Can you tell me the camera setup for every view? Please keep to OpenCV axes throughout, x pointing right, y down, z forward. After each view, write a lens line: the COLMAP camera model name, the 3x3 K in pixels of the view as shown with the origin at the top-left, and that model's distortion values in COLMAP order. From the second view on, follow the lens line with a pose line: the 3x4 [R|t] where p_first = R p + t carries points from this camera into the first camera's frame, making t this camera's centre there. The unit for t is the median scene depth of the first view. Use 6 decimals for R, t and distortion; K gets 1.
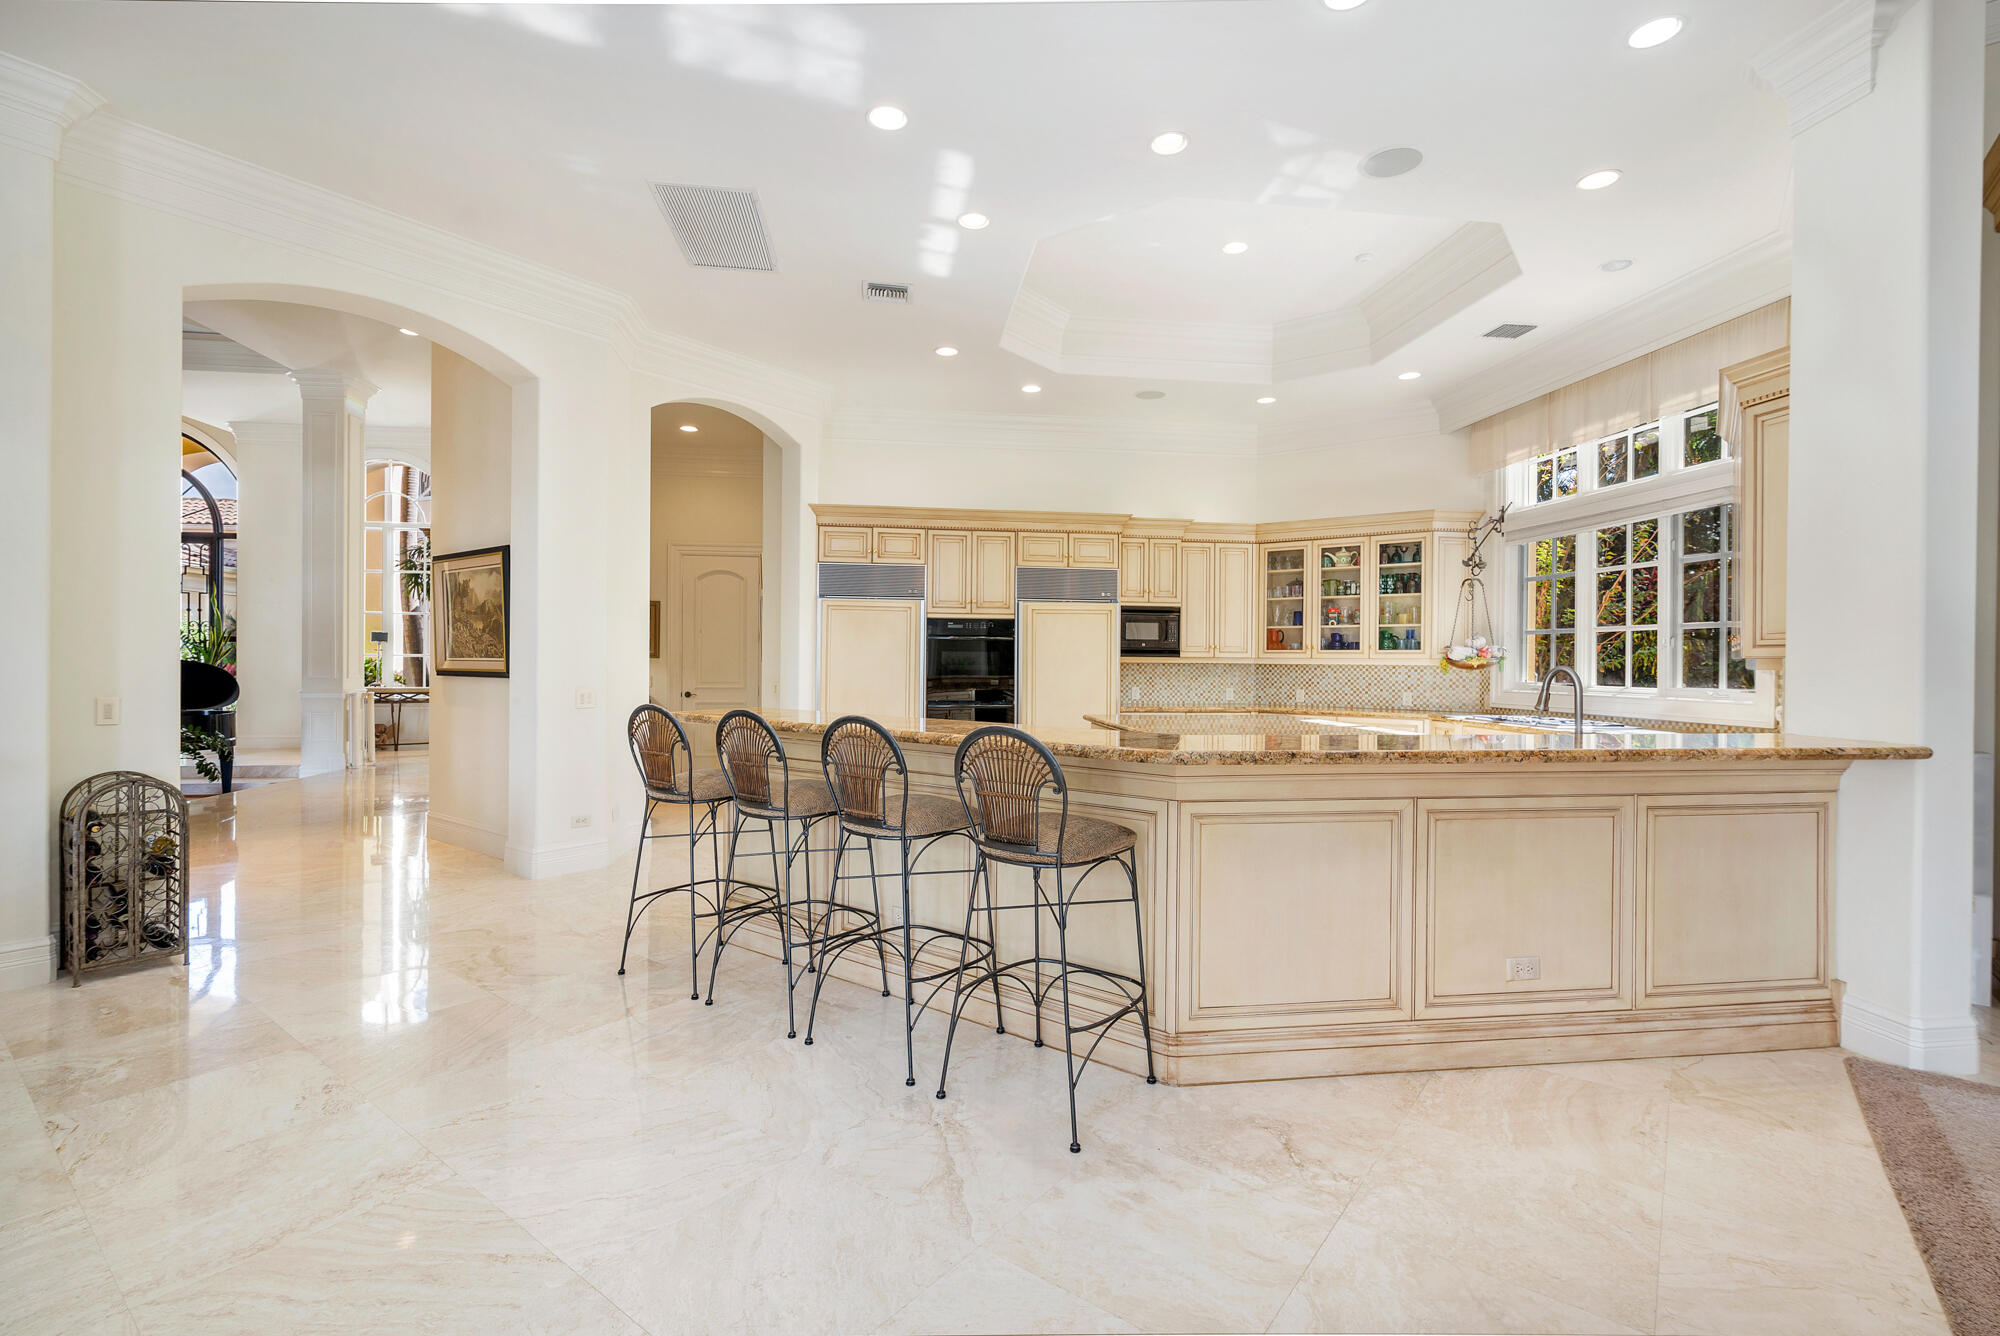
lens RADIAL K [[919.0, 0, 998.0], [0, 919.0, 662.1], [0, 0, 1]] dist [-0.000123, 0.000185]
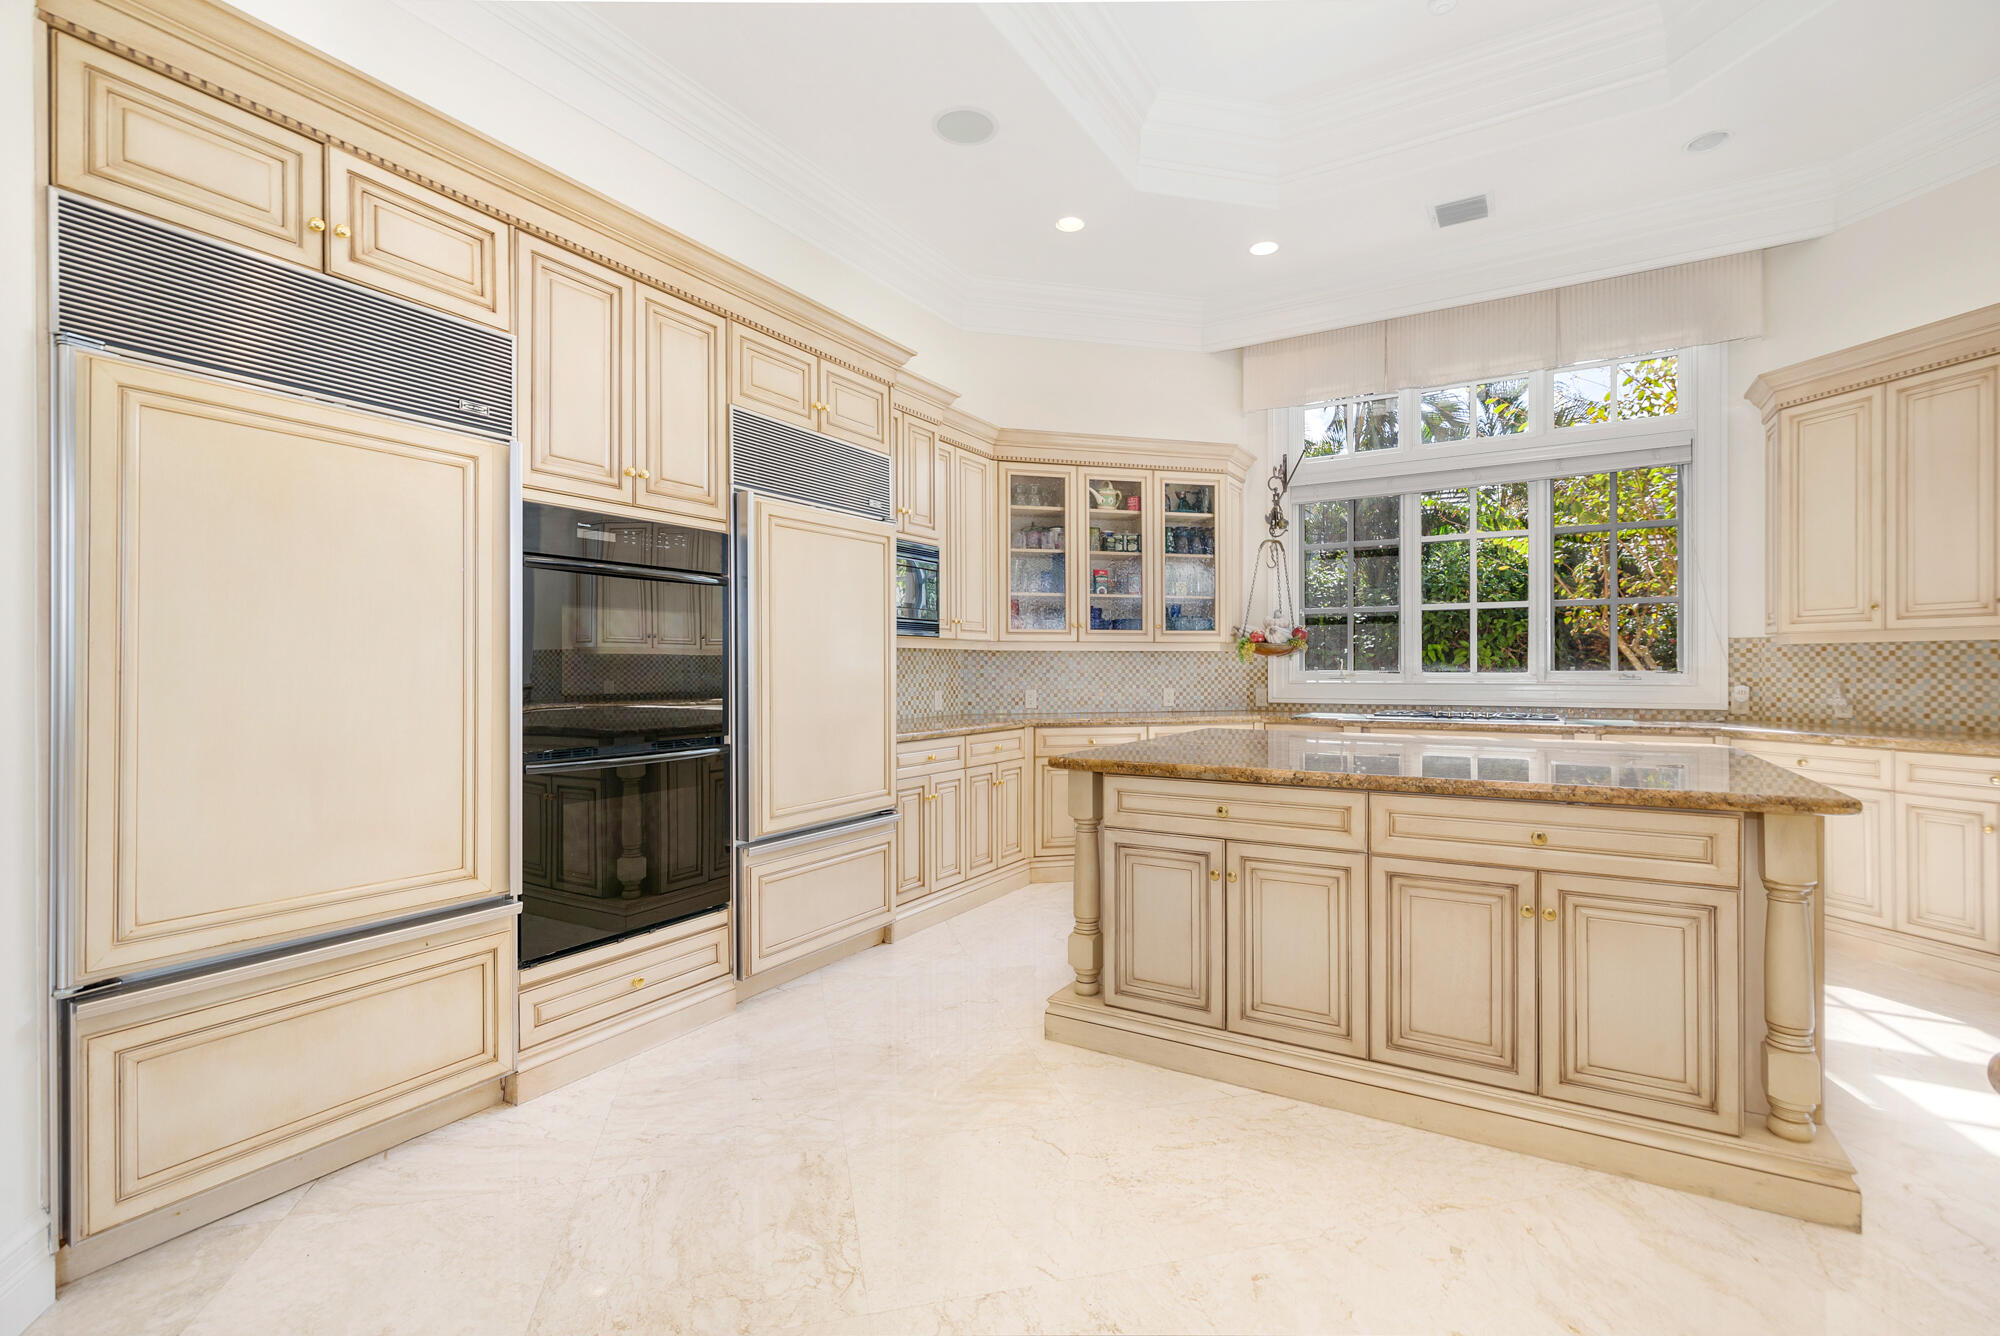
lens RADIAL K [[919.0, 0, 1009.9], [0, 919.0, 664.8], [0, 0, 1]] dist [-0.000123, 0.000185]
pose [[0.585789, -0.007594, 0.810428, -0.240393], [0.010780, 0.999941, 0.001578, 0.011602], [-0.810392, 0.007812, 0.585836, 0.672362]]
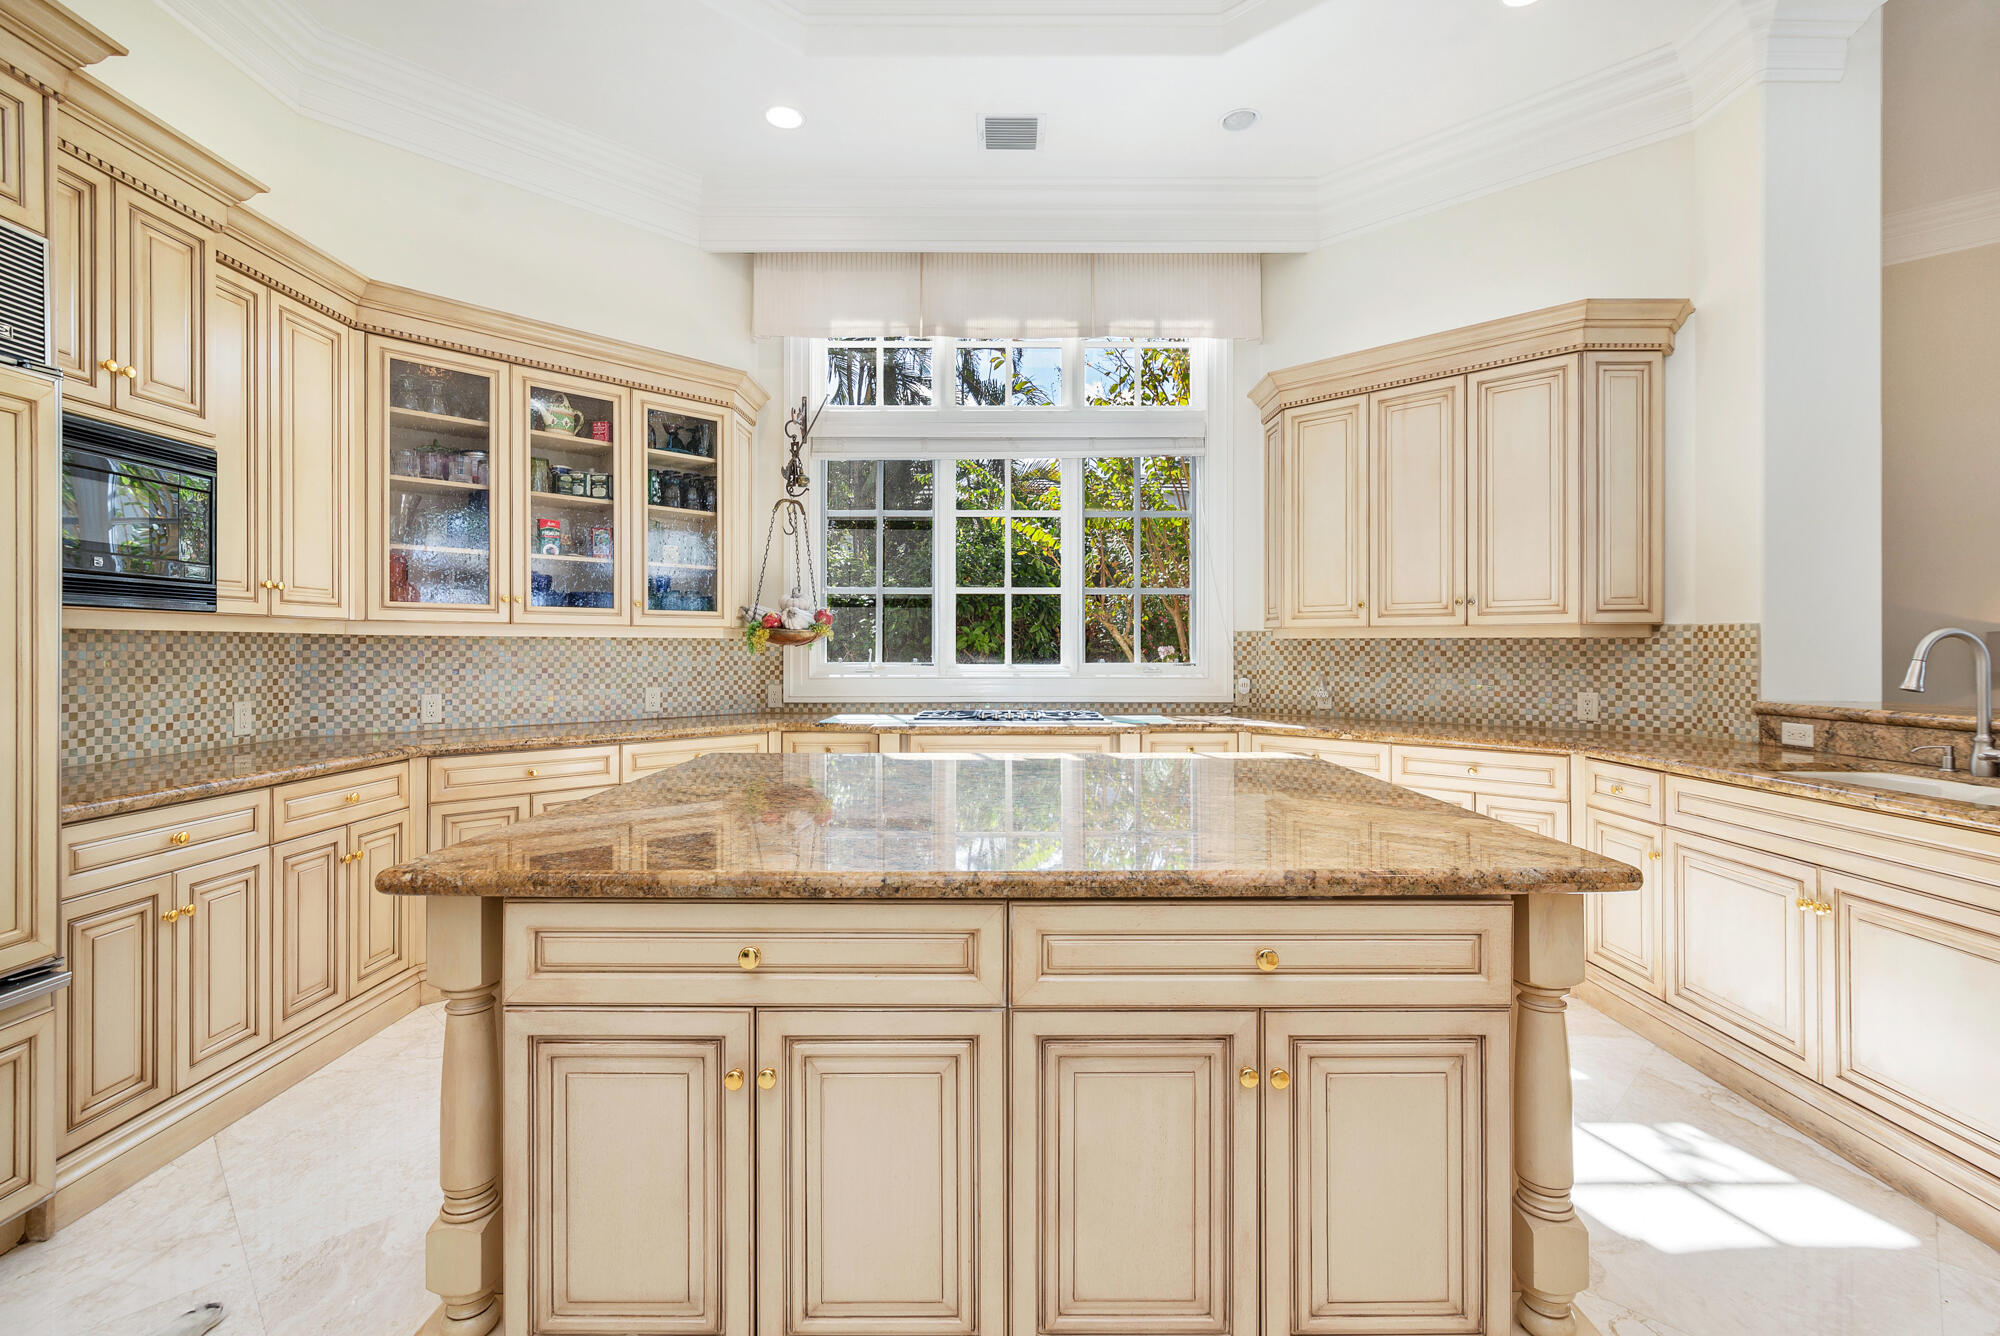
lens RADIAL K [[919.0, 0, 1003.3], [0, 919.0, 654.9], [0, 0, 1]] dist [-0.000123, 0.000185]
pose [[0.094186, -0.015722, 0.995430, -0.091715], [0.002845, 0.999875, 0.015523, 0.005444], [-0.995551, 0.001370, 0.094219, 0.742300]]
